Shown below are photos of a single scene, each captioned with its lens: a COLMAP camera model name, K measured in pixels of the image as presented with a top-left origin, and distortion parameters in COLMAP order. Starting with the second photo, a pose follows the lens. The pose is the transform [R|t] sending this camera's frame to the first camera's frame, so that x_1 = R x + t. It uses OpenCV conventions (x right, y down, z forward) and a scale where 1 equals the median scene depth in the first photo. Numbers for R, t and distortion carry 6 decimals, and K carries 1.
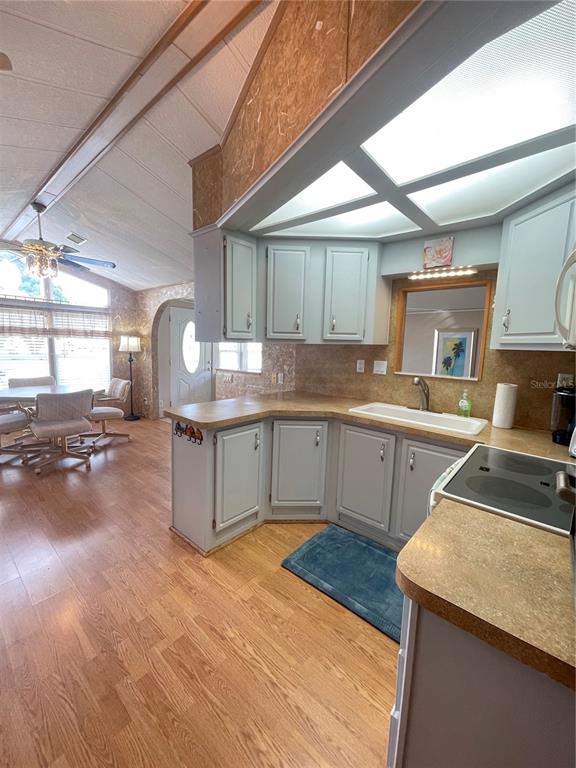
lens RADIAL K [[313.4, 0, 287.1], [0, 313.4, 382.6], [0, 0, 1]] dist [-0.000583, 0.000645]
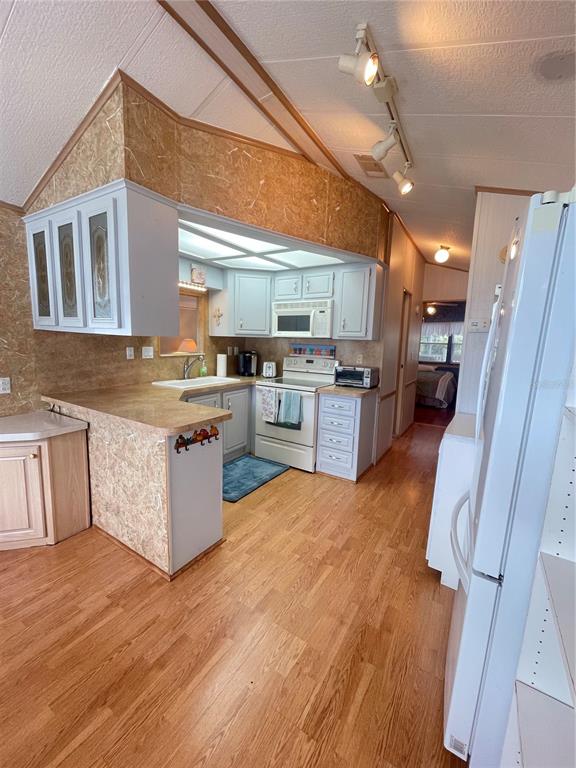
lens RADIAL K [[314.2, 0, 286.7], [0, 314.2, 382.7], [0, 0, 1]] dist [-0.000570, 0.000130]
pose [[-0.155340, -0.172469, 0.972689, -1.039662], [0.090431, 0.978025, 0.187857, -0.123677], [-0.983713, 0.117143, -0.136330, 0.738069]]
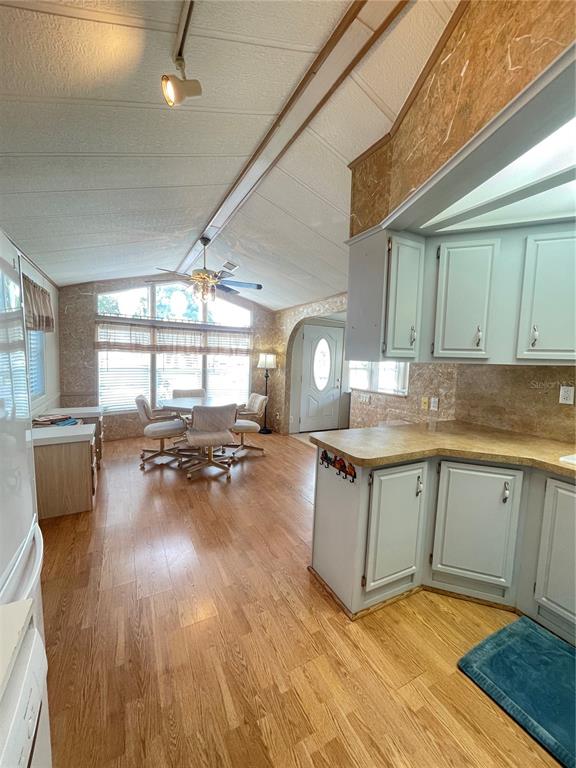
lens RADIAL K [[313.4, 0, 287.1], [0, 313.4, 382.6], [0, 0, 1]] dist [-0.000583, 0.000645]
pose [[0.930626, 0.031910, -0.364578, -0.117013], [-0.050777, 0.997815, -0.042281, -0.021205], [0.362432, 0.057860, 0.930213, 0.112260]]
